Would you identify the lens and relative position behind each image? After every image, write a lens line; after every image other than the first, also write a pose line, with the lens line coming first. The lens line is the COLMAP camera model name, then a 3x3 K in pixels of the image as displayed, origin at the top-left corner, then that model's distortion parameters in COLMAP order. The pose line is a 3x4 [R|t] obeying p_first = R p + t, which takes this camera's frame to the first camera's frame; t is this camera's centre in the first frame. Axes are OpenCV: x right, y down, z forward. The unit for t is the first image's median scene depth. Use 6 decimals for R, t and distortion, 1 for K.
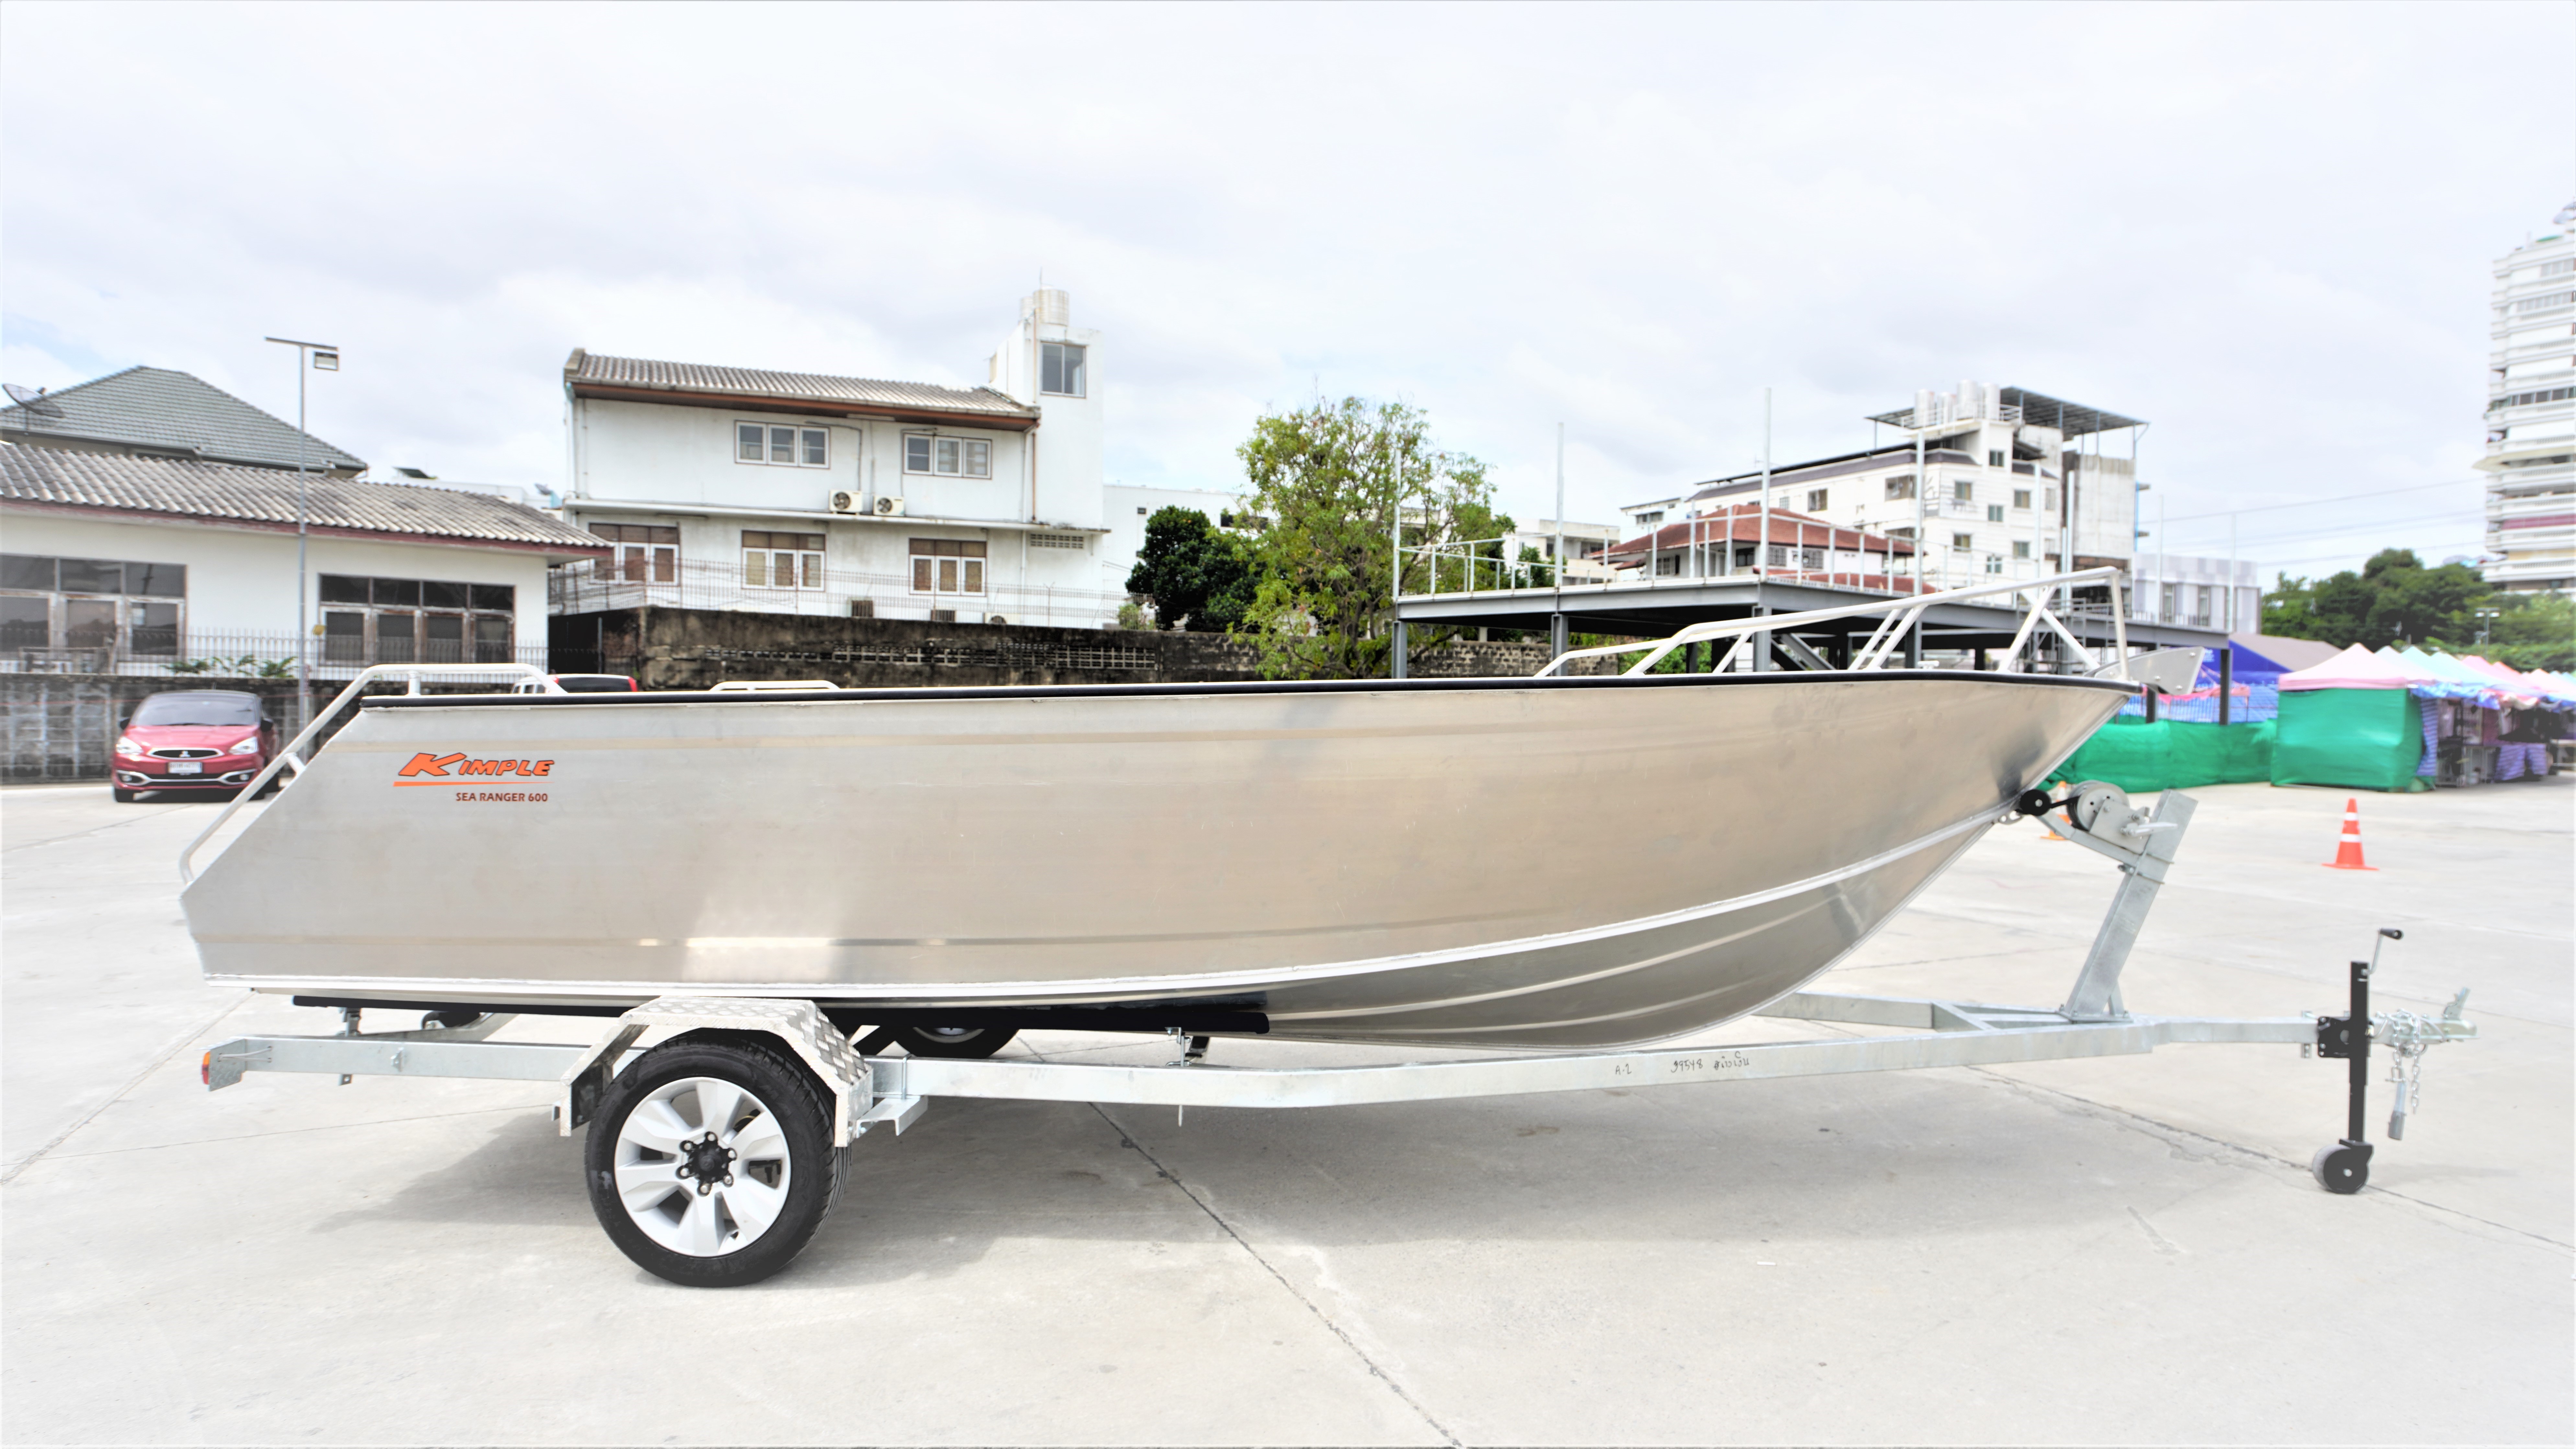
lens RADIAL K [[1474.5, 0, 1253.0], [0, 1474.5, 730.8], [0, 0, 1]] dist [-0.005276, 0.002723]
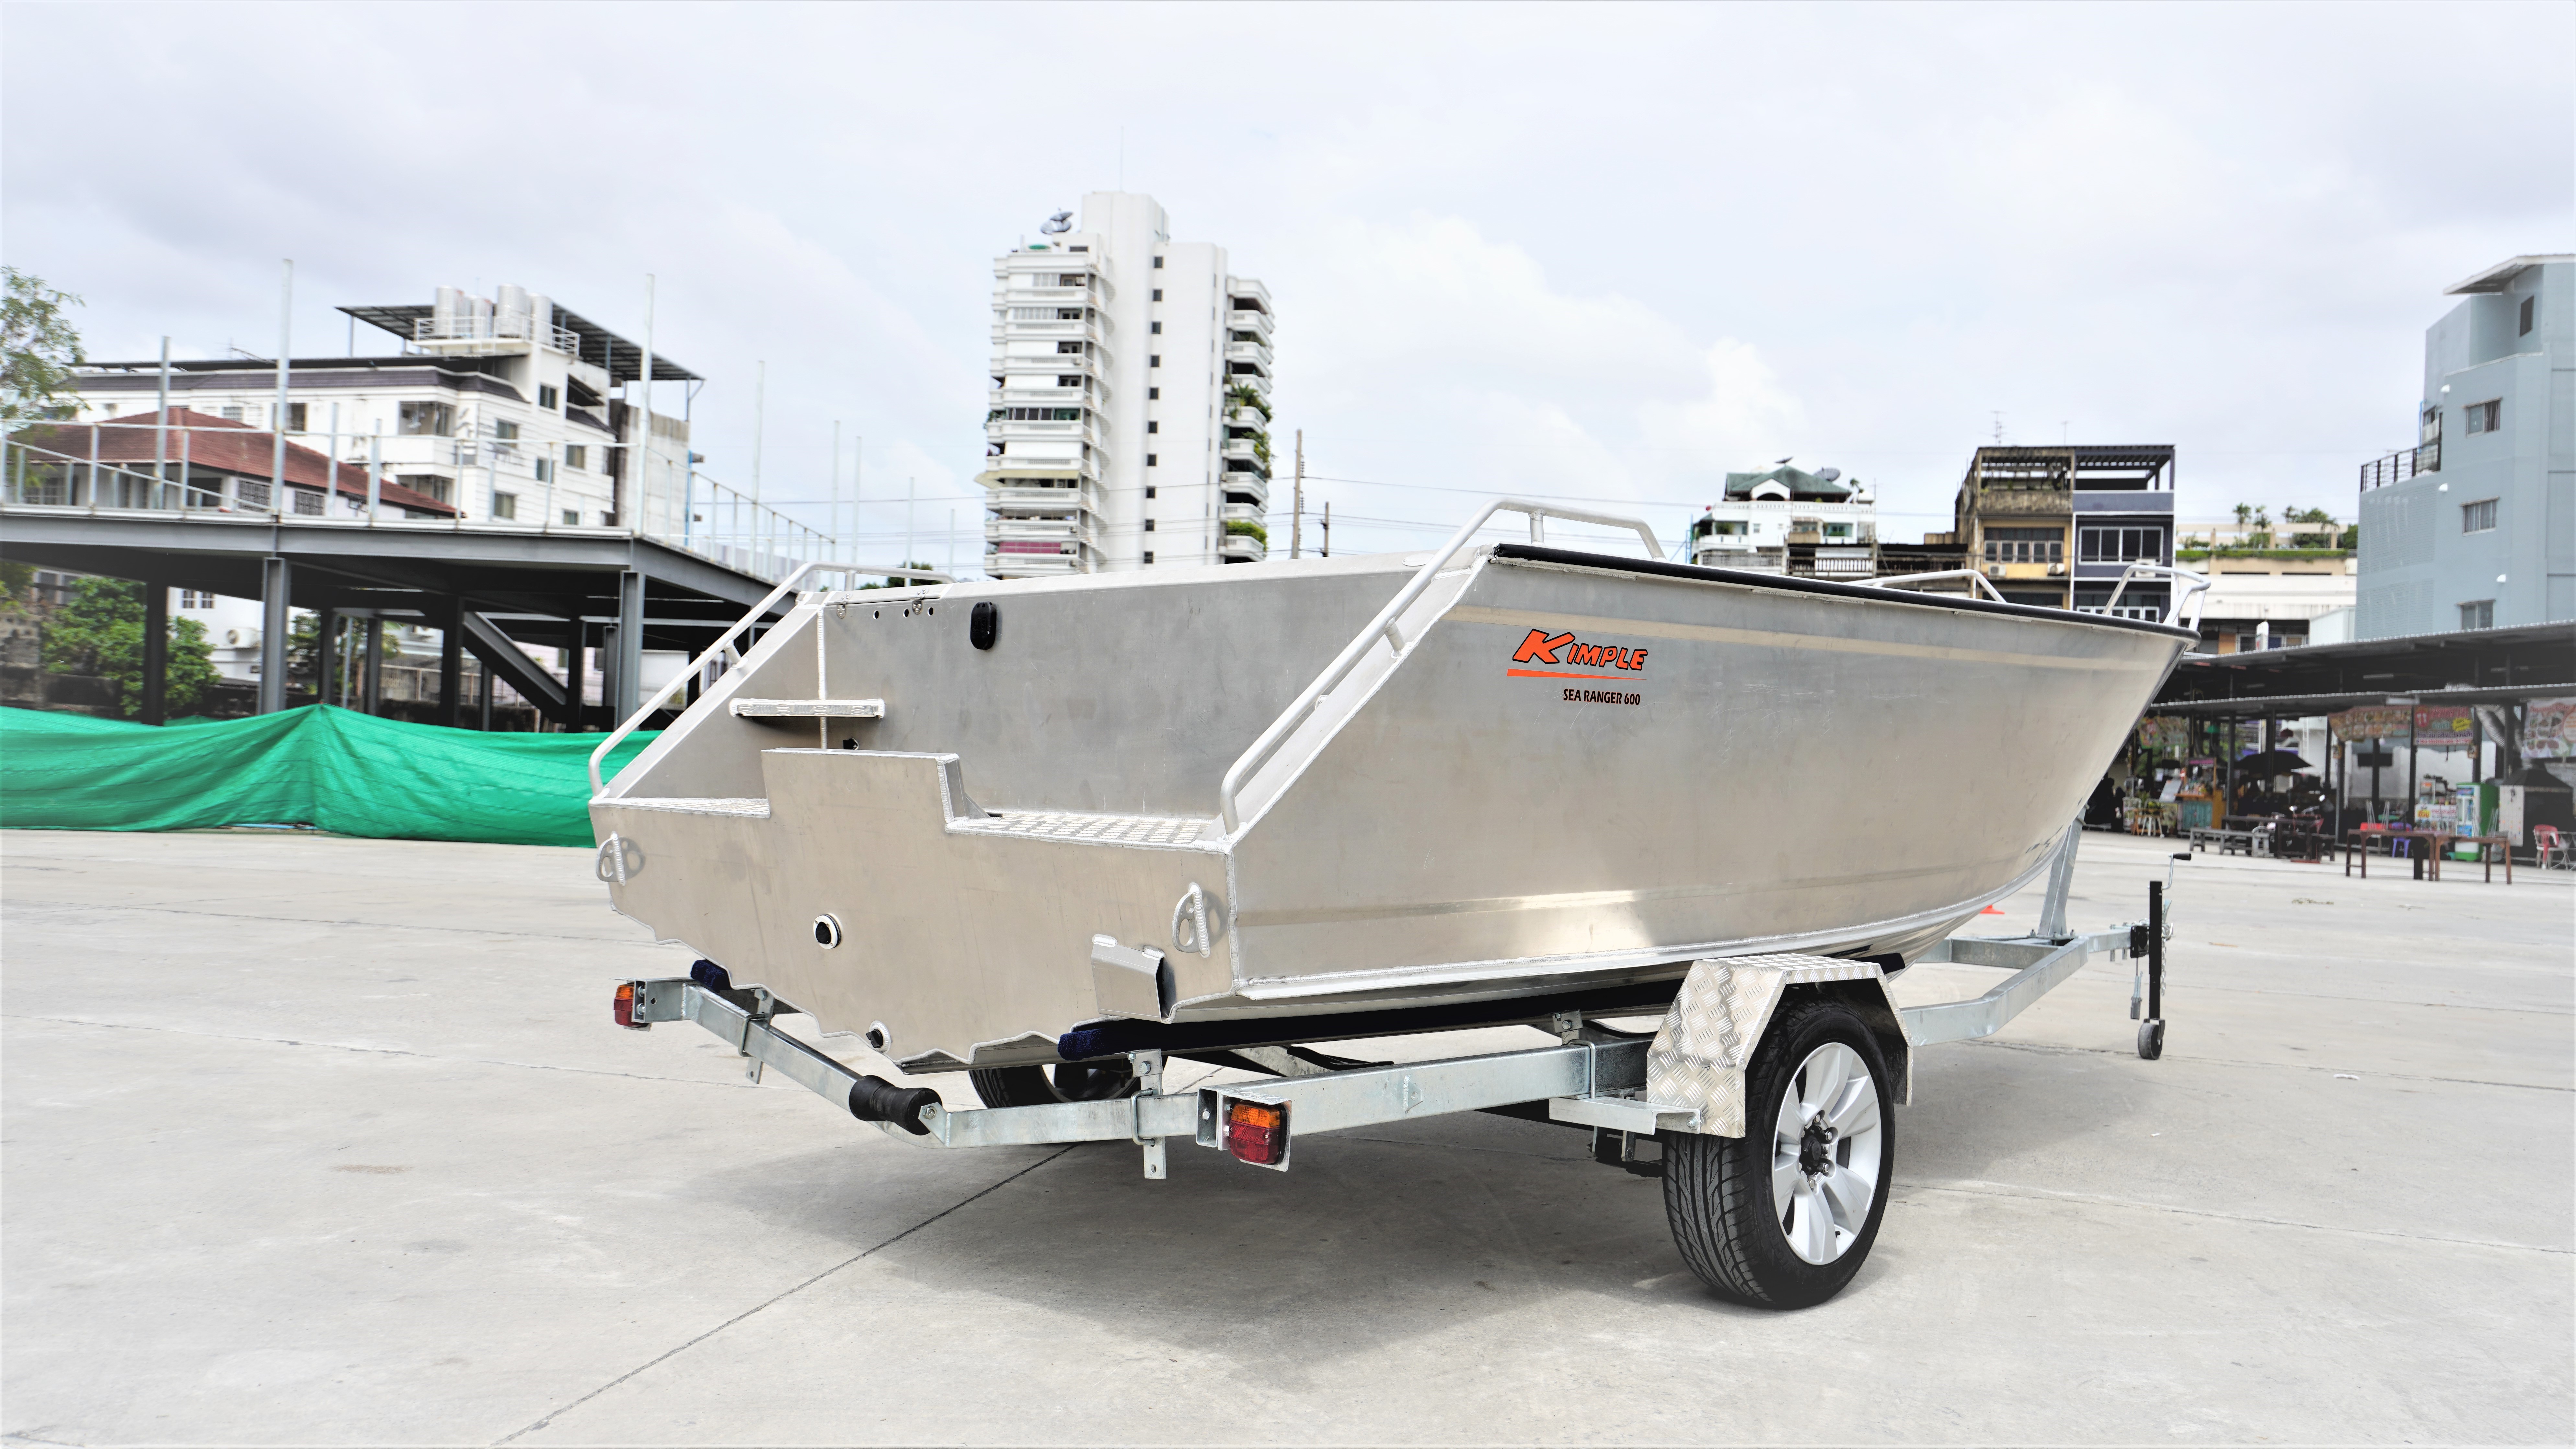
lens RADIAL K [[2116.0, 0, 1288.0], [0, 2116.0, 724.5], [0, 0, 1]] dist [0.038656, 0.001782]
pose [[0.641404, 0.025686, 0.766773, -0.153453], [-0.009498, 0.999629, -0.025542, 0.009433], [-0.767144, 0.009100, 0.641410, 0.048056]]
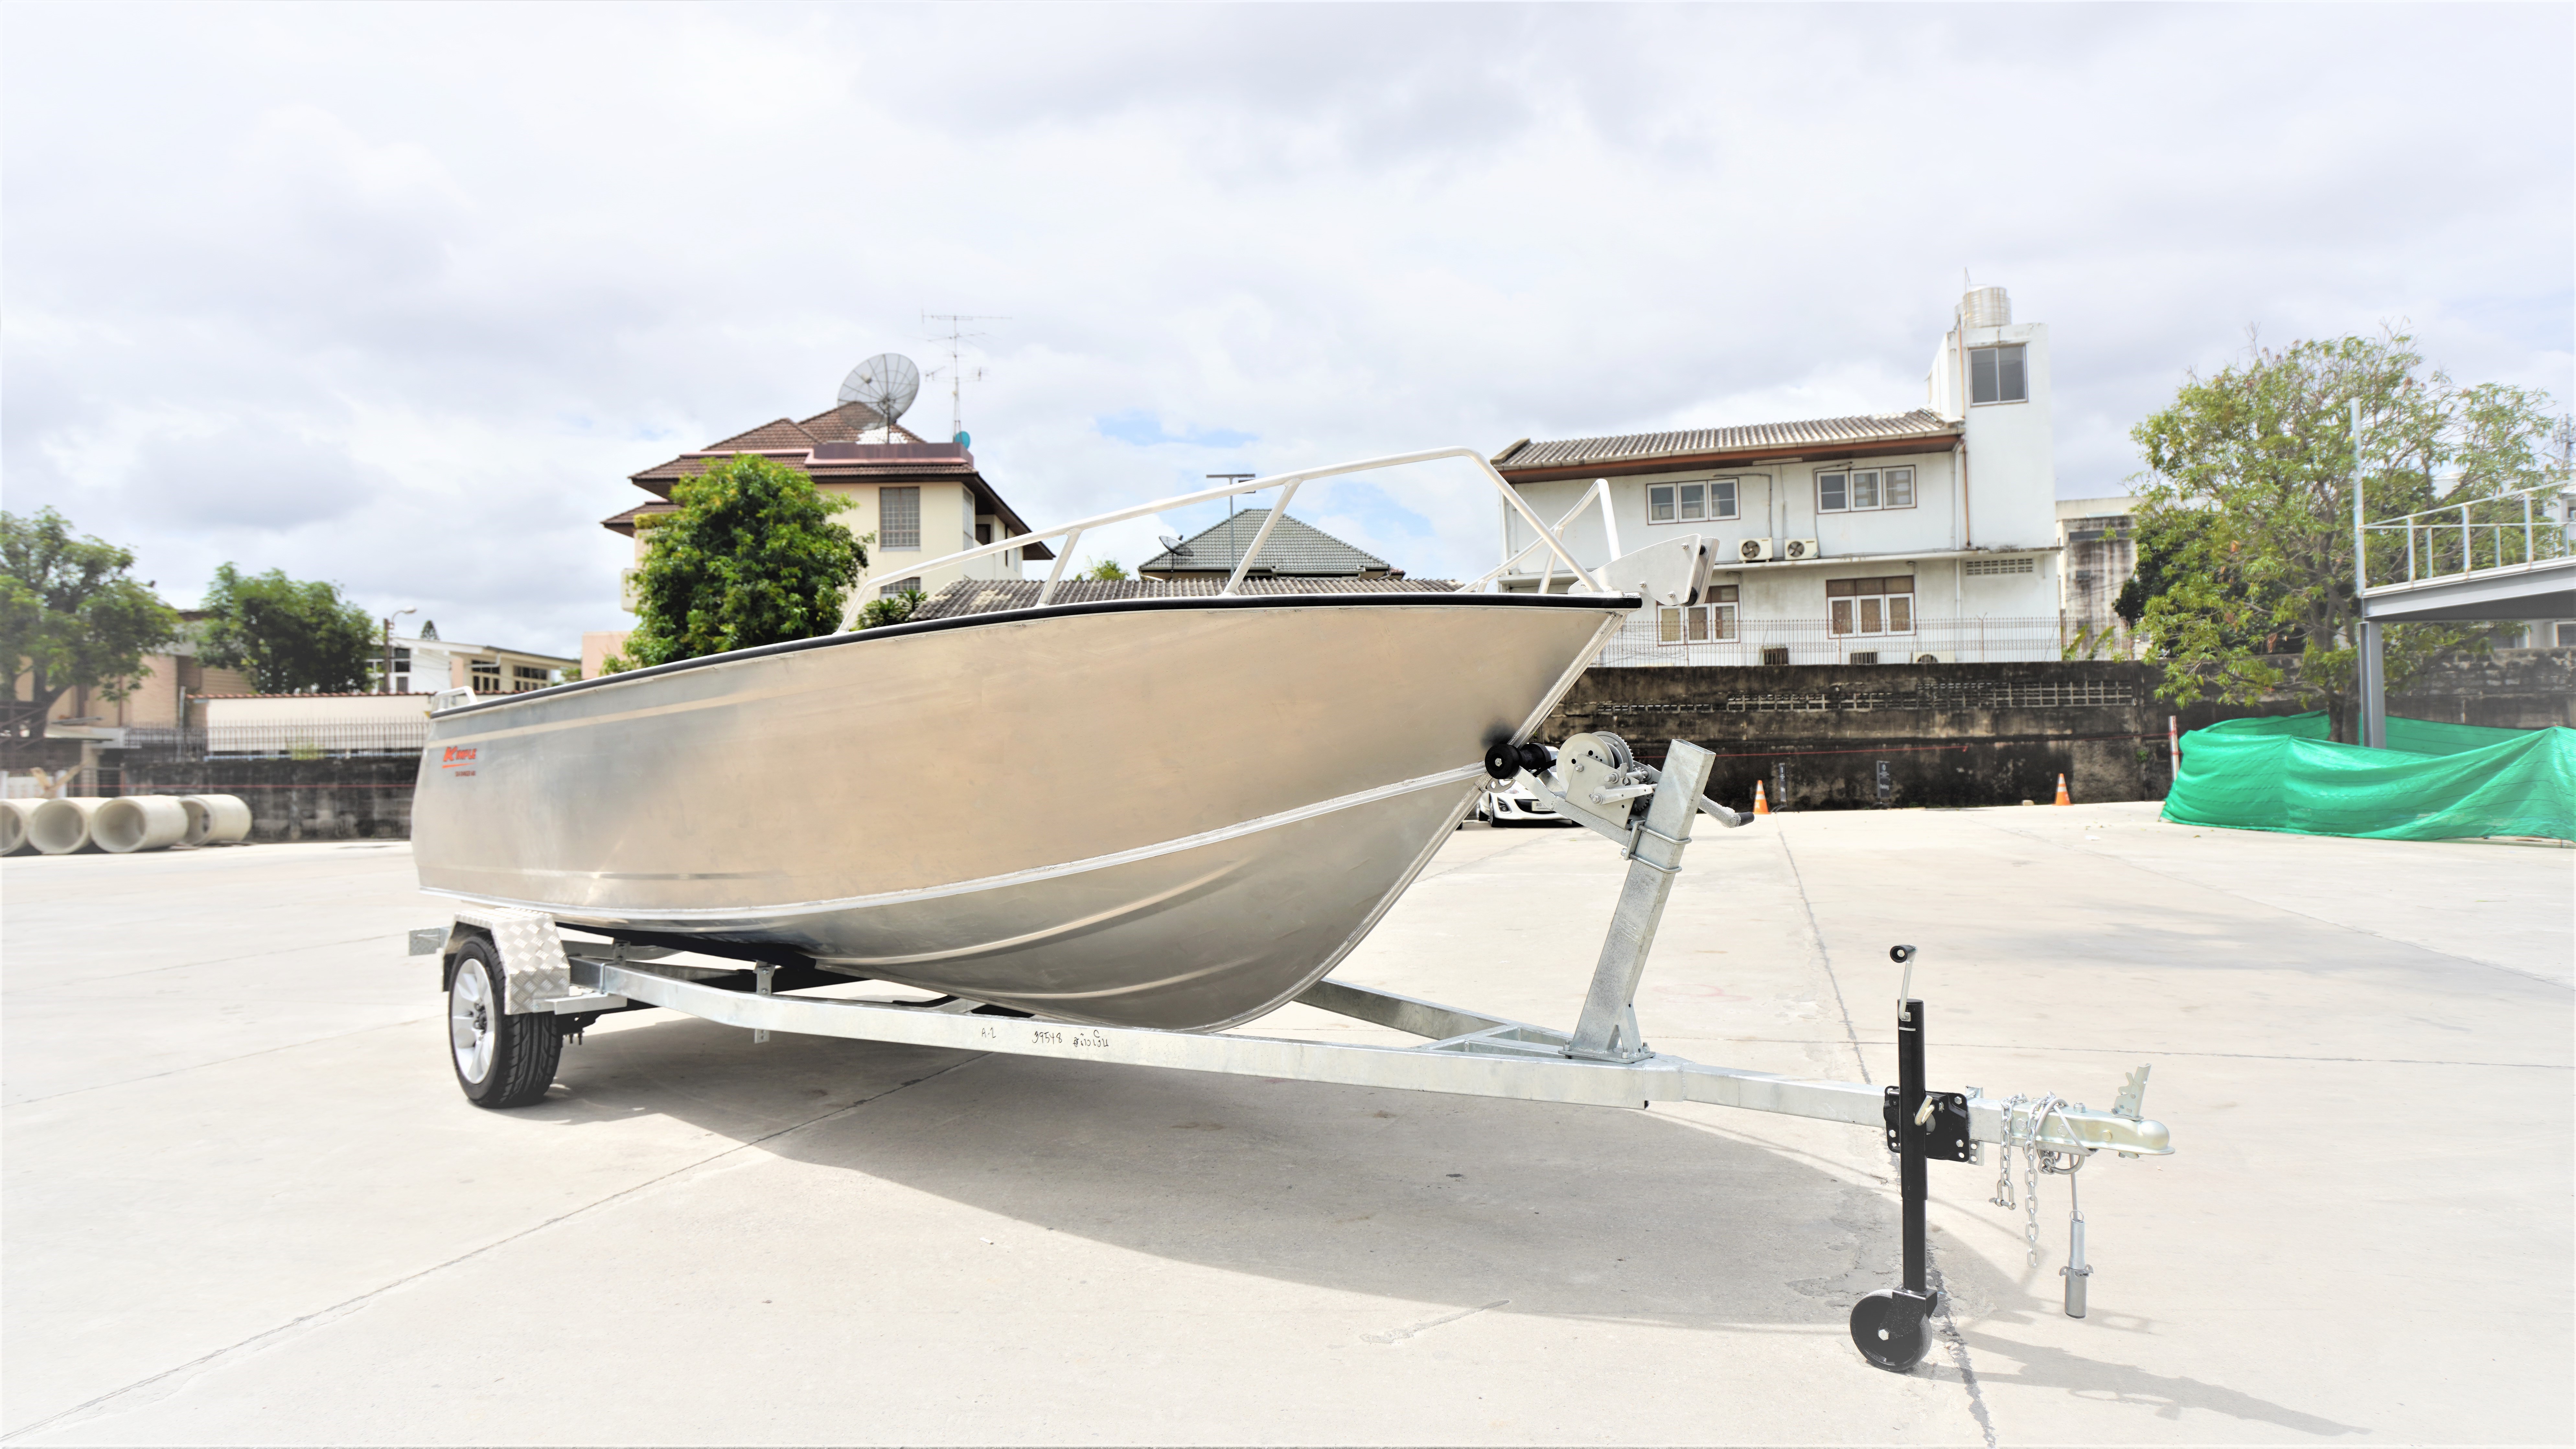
lens RADIAL K [[1474.5, 0, 1253.0], [0, 1474.5, 730.8], [0, 0, 1]] dist [-0.005276, 0.002723]
pose [[0.747496, -0.036166, -0.663281, 0.123543], [0.007470, 0.998911, -0.046049, 0.008518], [0.664224, 0.029467, 0.746952, 0.043157]]
